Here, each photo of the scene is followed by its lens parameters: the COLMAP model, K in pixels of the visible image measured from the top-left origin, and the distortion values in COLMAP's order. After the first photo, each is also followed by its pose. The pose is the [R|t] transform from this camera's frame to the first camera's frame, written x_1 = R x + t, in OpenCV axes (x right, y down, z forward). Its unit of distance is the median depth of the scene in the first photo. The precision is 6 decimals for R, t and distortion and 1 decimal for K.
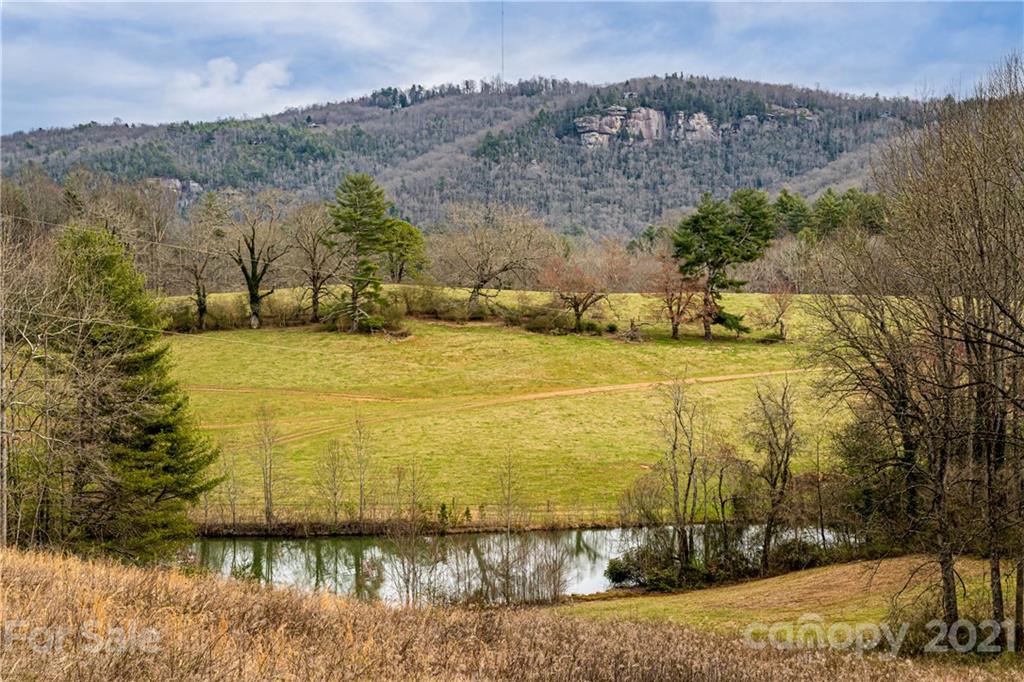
lens RADIAL K [[1427.2, 0, 512.7], [0, 1427.2, 341.3], [0, 0, 1]] dist [0.004679, 0.000000]
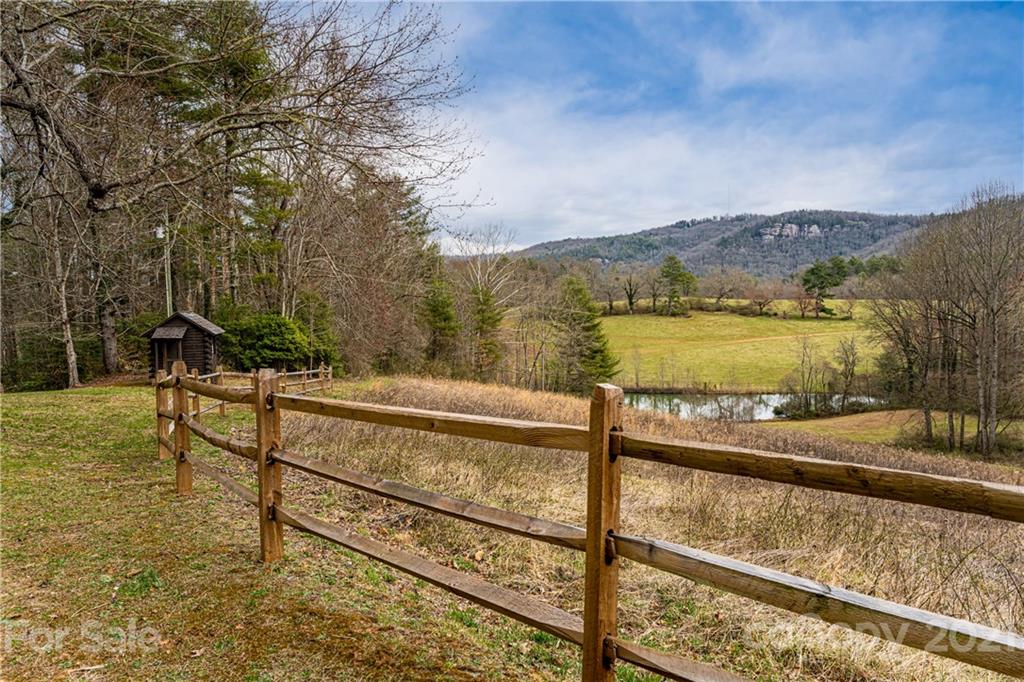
lens RADIAL K [[652.2, 0, 509.7], [0, 652.2, 339.1], [0, 0, 1]] dist [0.005769, 0.003178]
pose [[0.963090, 0.007898, -0.269063, -0.071289], [0.000196, 0.999549, 0.030041, 0.000154], [0.269179, -0.028985, 0.962654, -0.224526]]
